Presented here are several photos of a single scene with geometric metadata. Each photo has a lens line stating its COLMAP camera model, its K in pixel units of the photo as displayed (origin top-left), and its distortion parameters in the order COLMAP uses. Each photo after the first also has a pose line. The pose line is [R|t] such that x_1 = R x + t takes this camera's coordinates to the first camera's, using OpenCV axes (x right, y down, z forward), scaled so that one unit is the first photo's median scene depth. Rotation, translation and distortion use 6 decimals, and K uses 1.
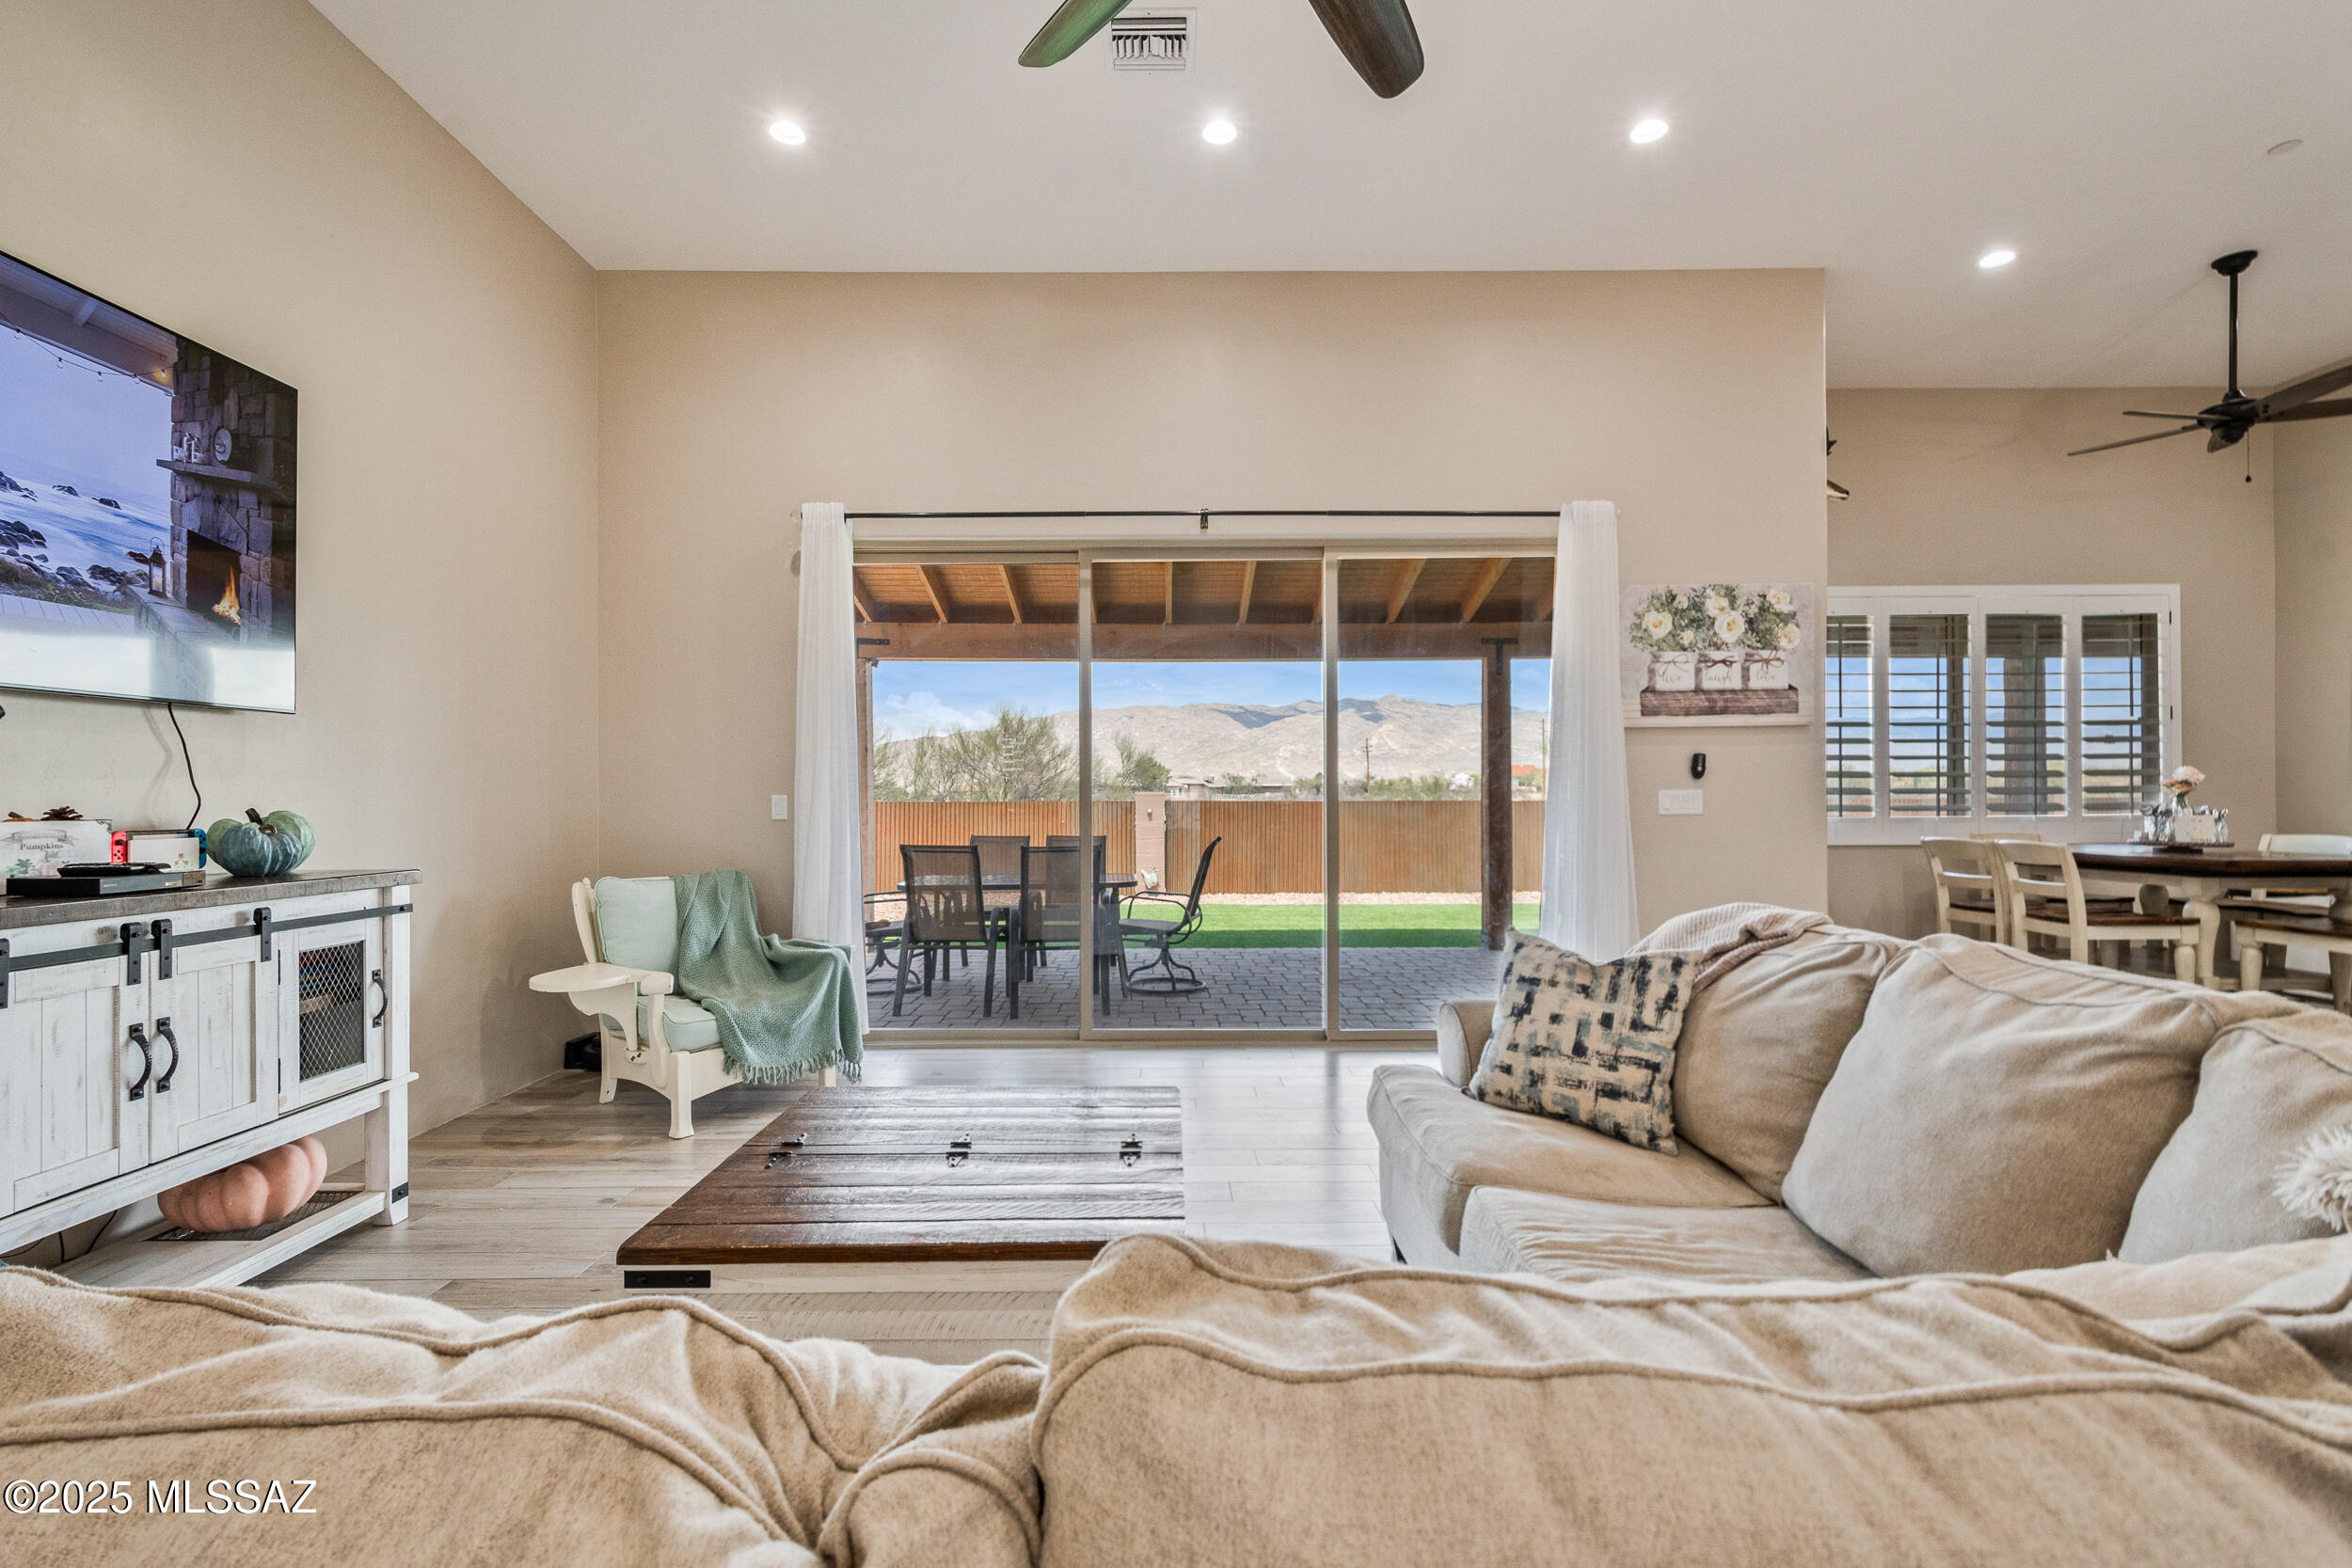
lens RADIAL K [[1035.7, 0, 1170.2], [0, 1035.7, 793.8], [0, 0, 1]] dist [0.006156, 0.000827]
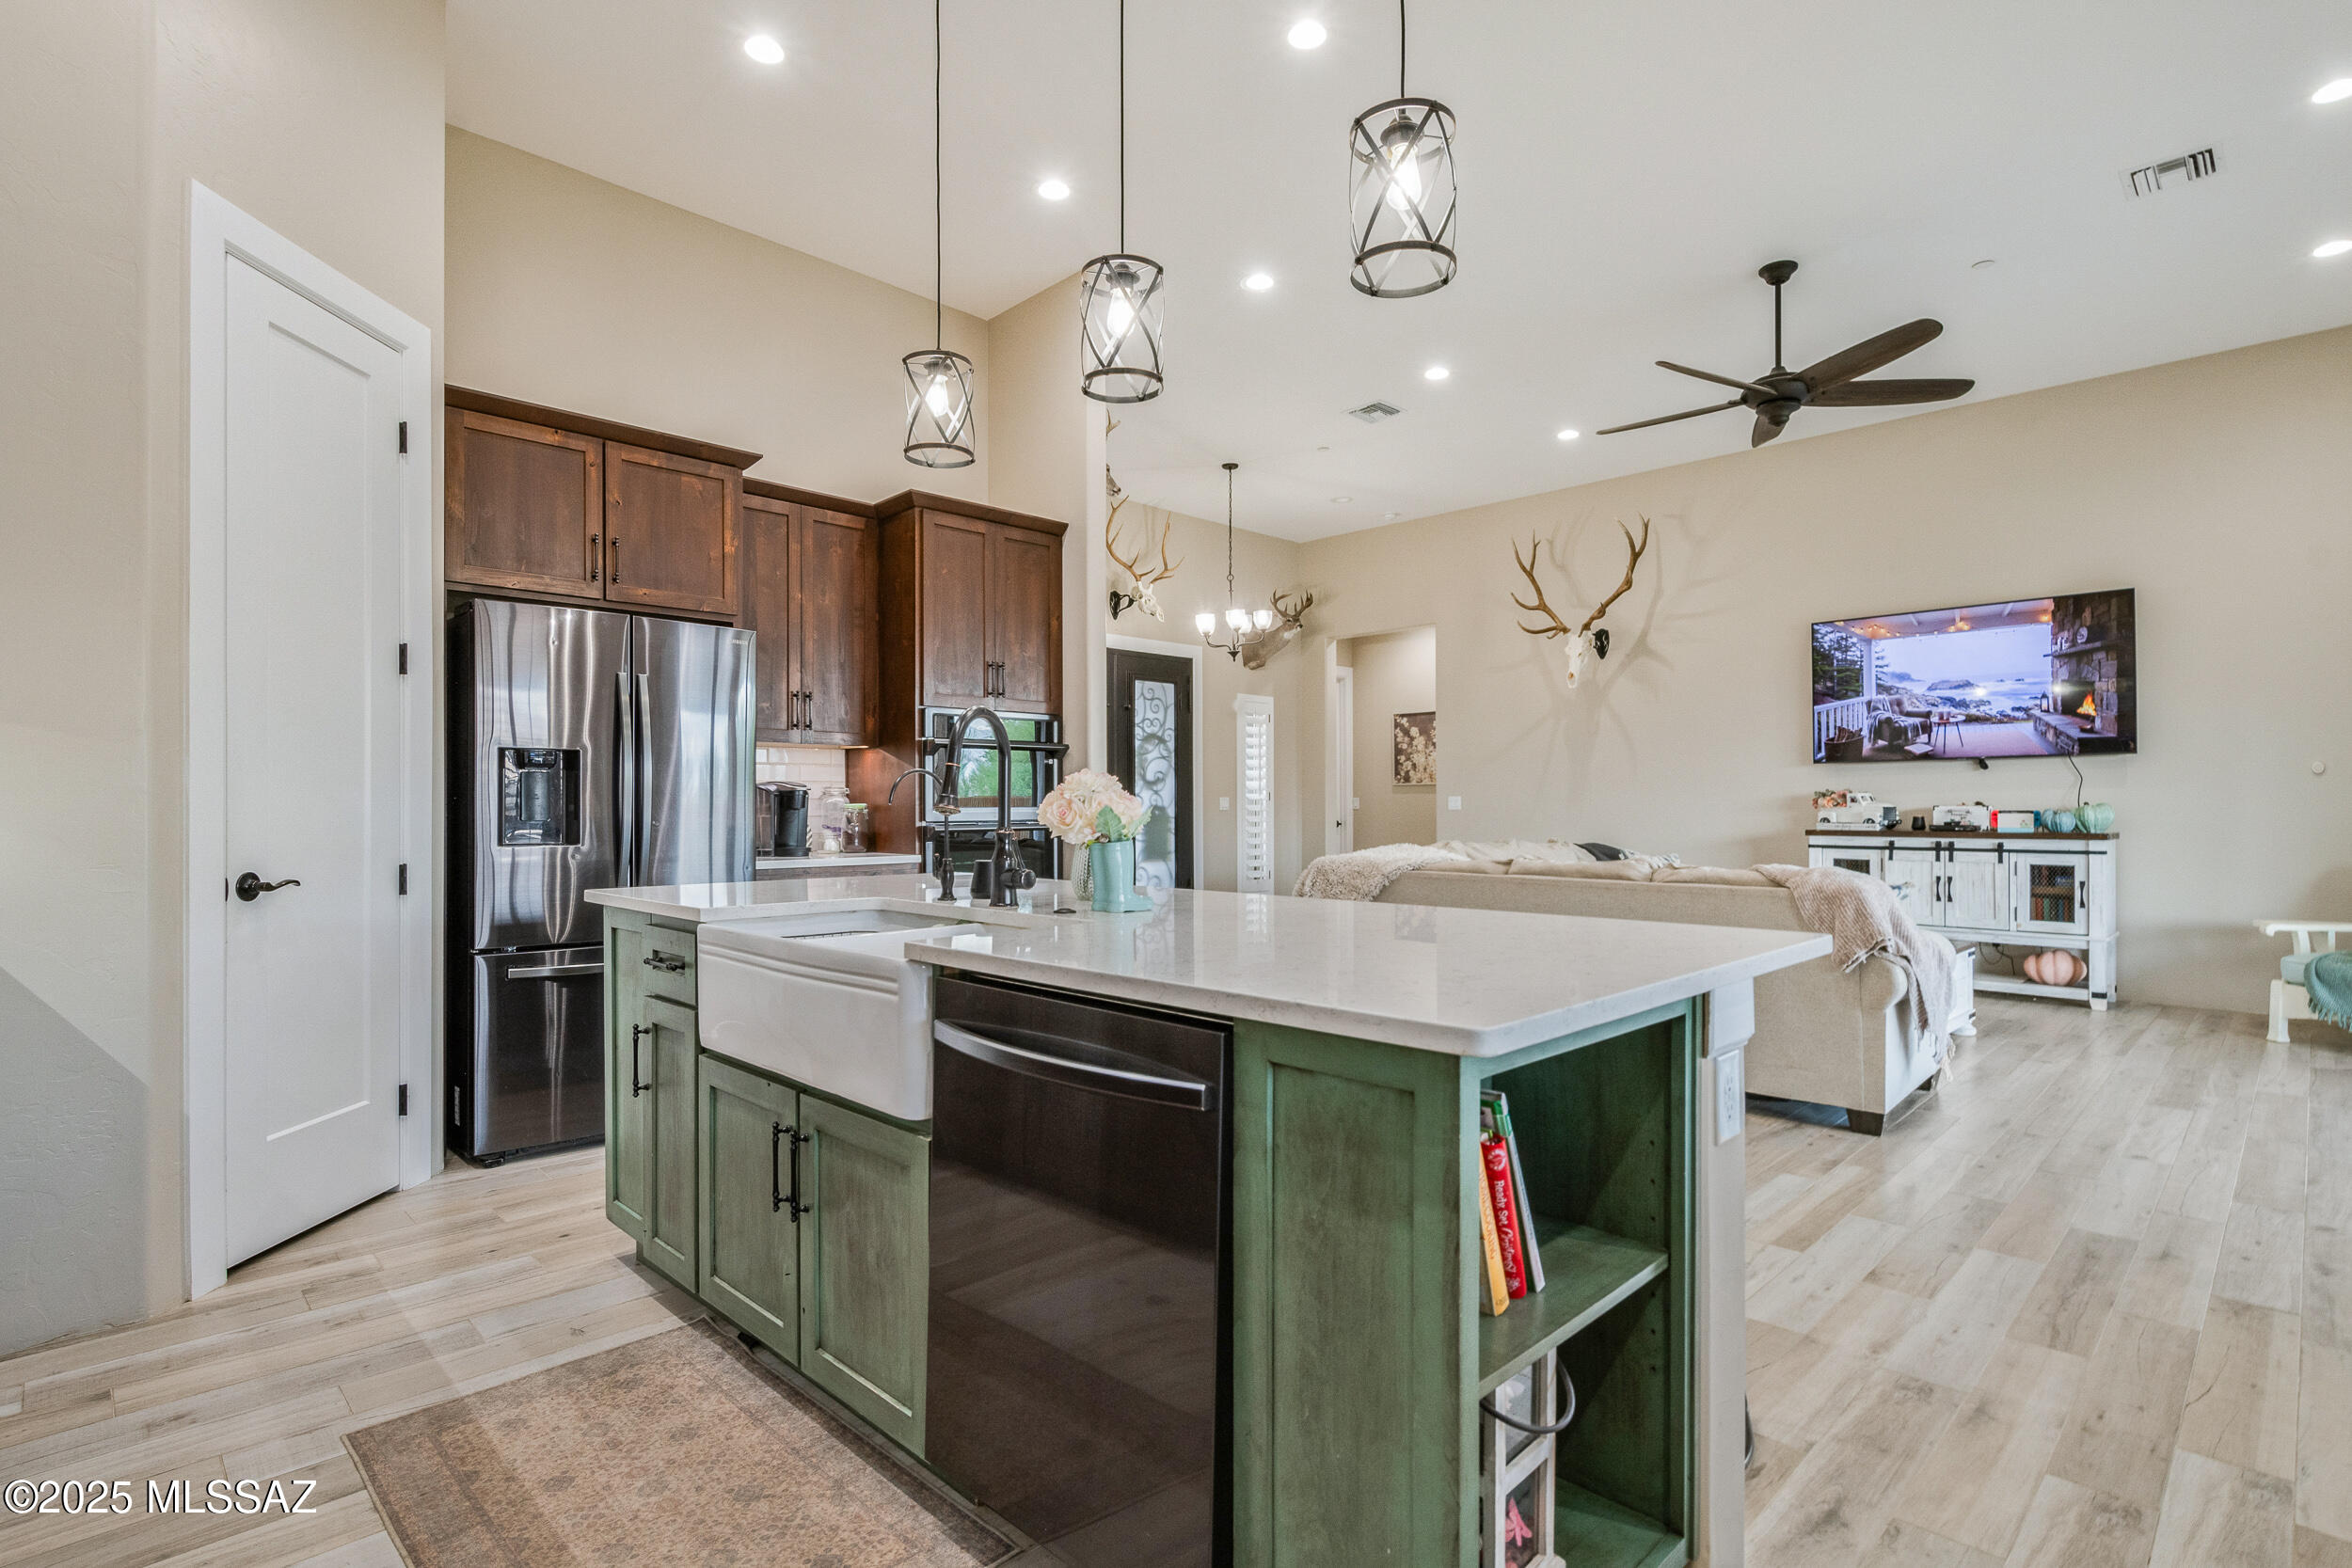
lens RADIAL K [[1131.5, 0, 1166.2], [0, 1131.5, 799.9], [0, 0, 1]] dist [0.006722, -0.005180]
pose [[-0.720430, 0.001463, -0.693526, 1.258461], [0.008480, 0.999942, -0.006699, 0.005975], [0.693476, -0.010707, -0.720400, 0.817990]]
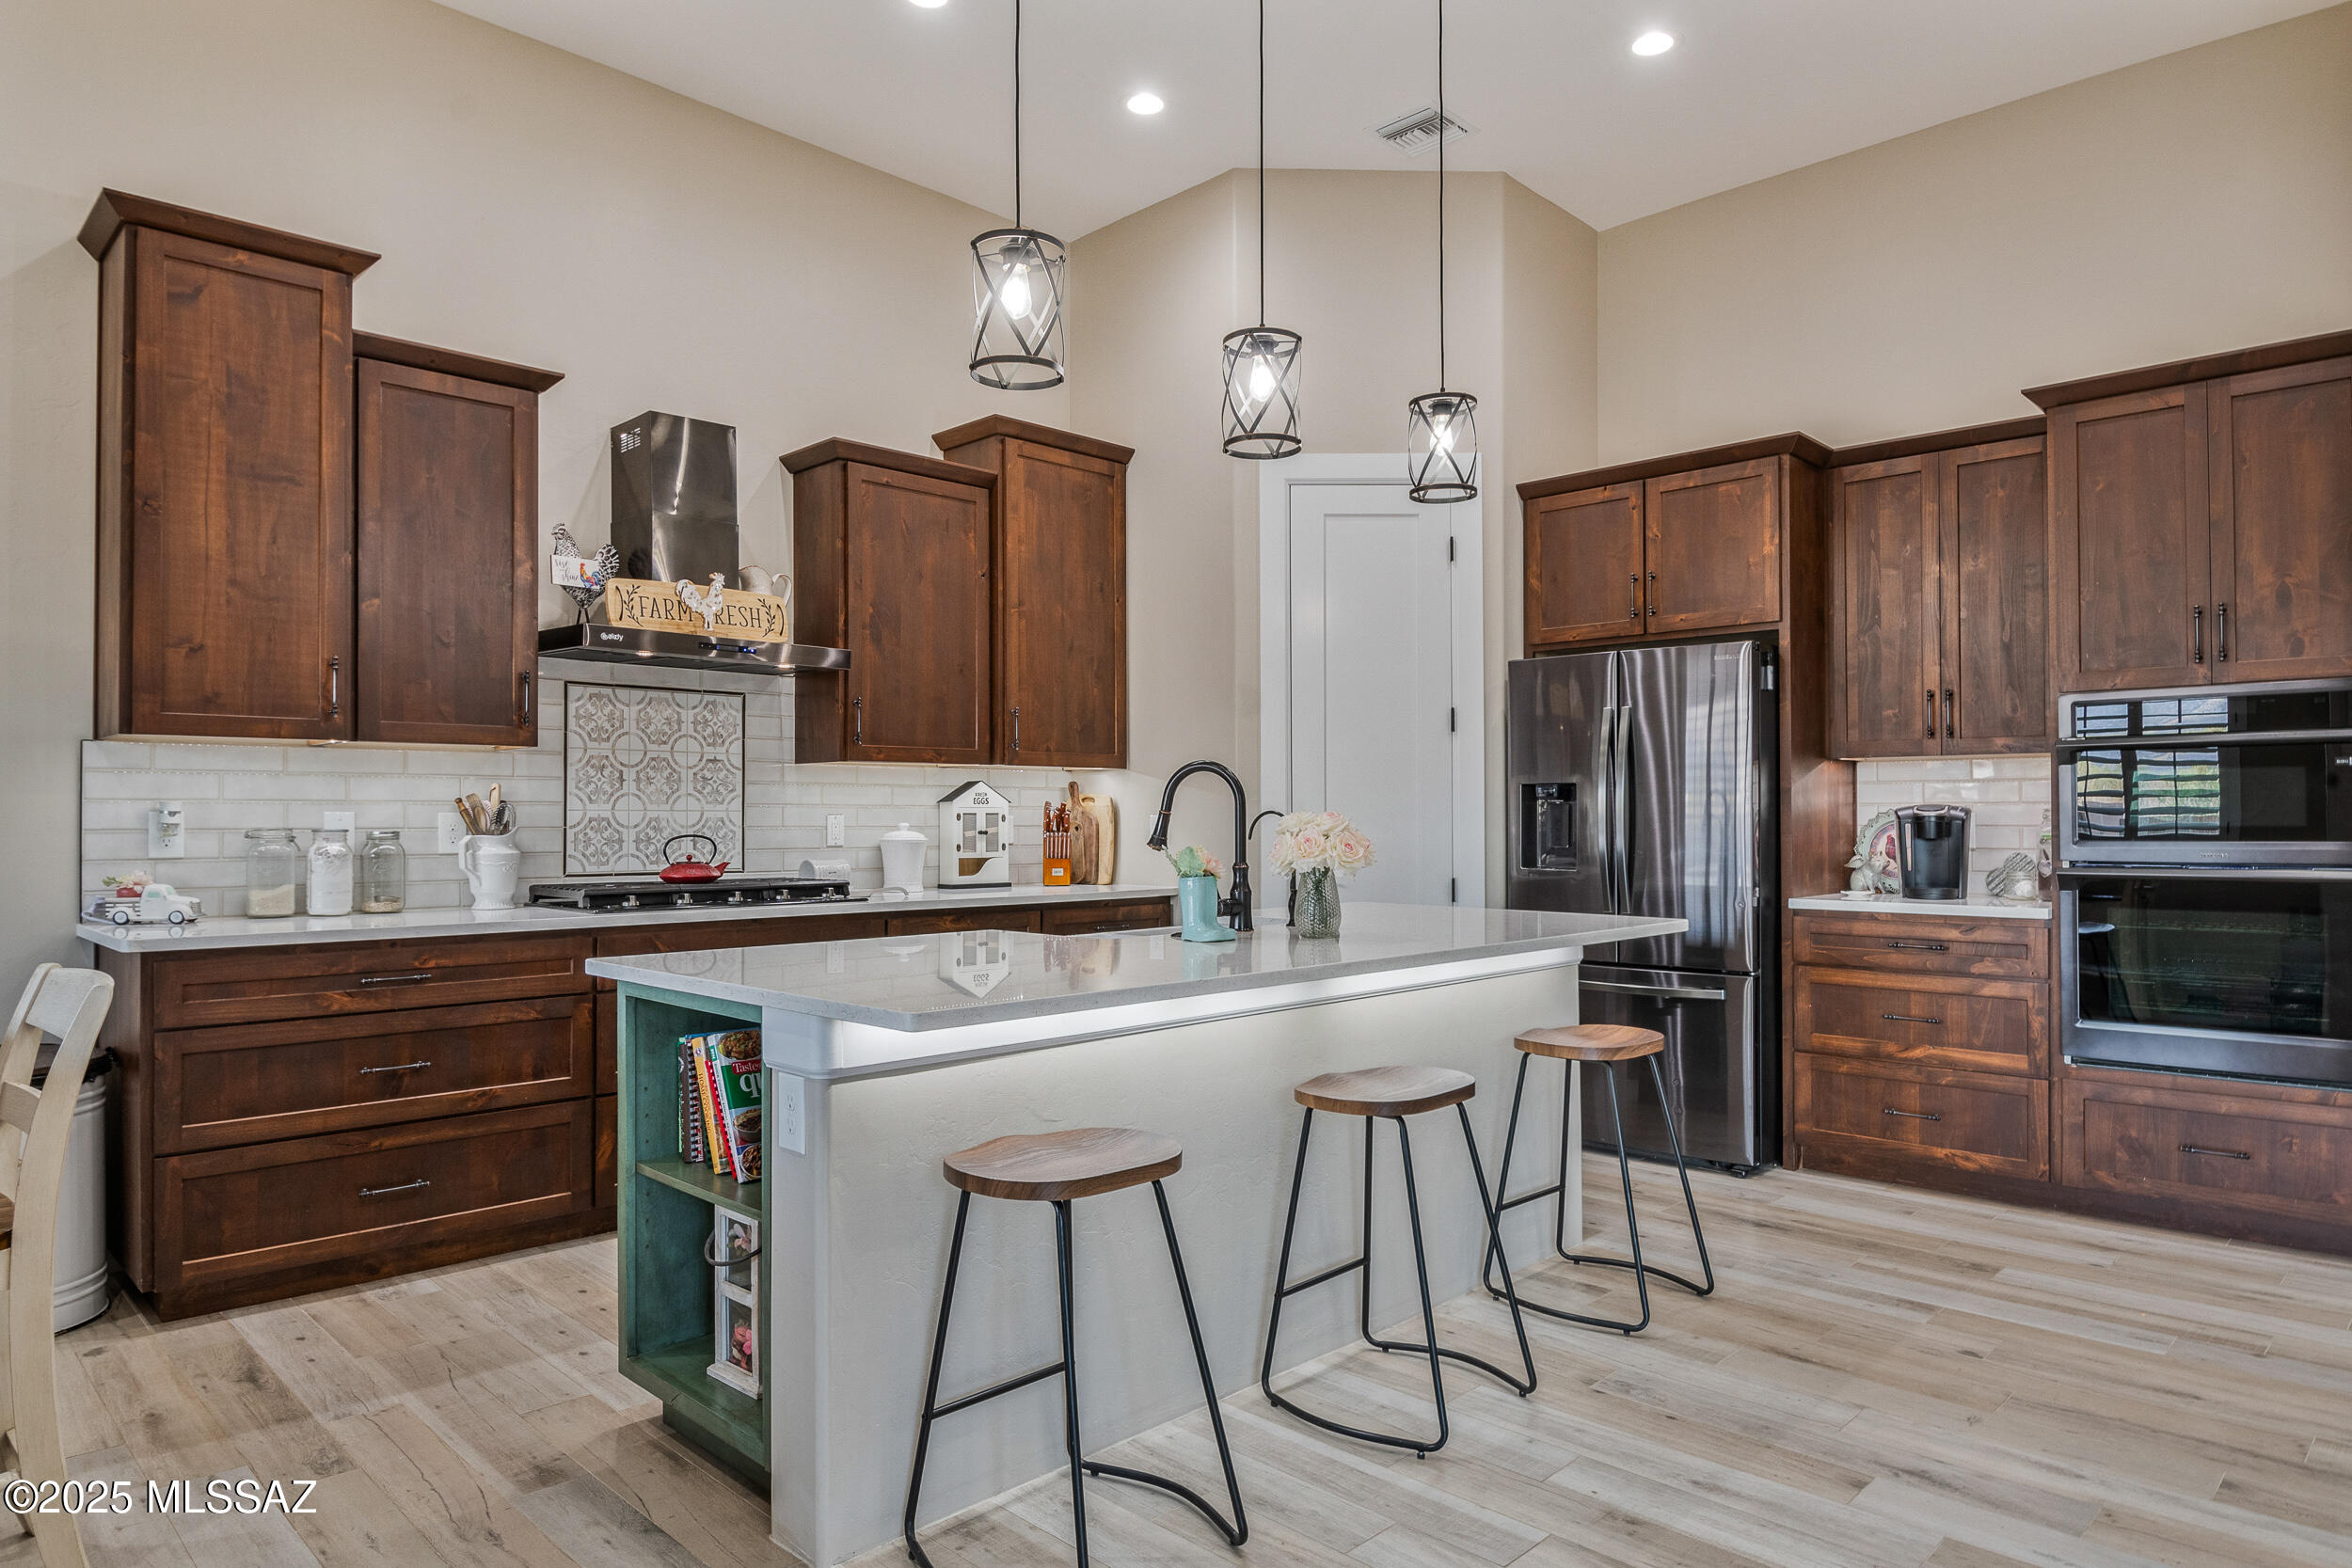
lens RADIAL K [[1396.7, 0, 1168.2], [0, 1396.7, 799.1], [0, 0, 1]] dist [-0.005529, -0.014360]
pose [[-0.701587, 0.013029, 0.712465, 0.472536], [-0.001411, 0.999805, -0.019673, -0.003945], [-0.712583, -0.014808, -0.701432, 0.931676]]
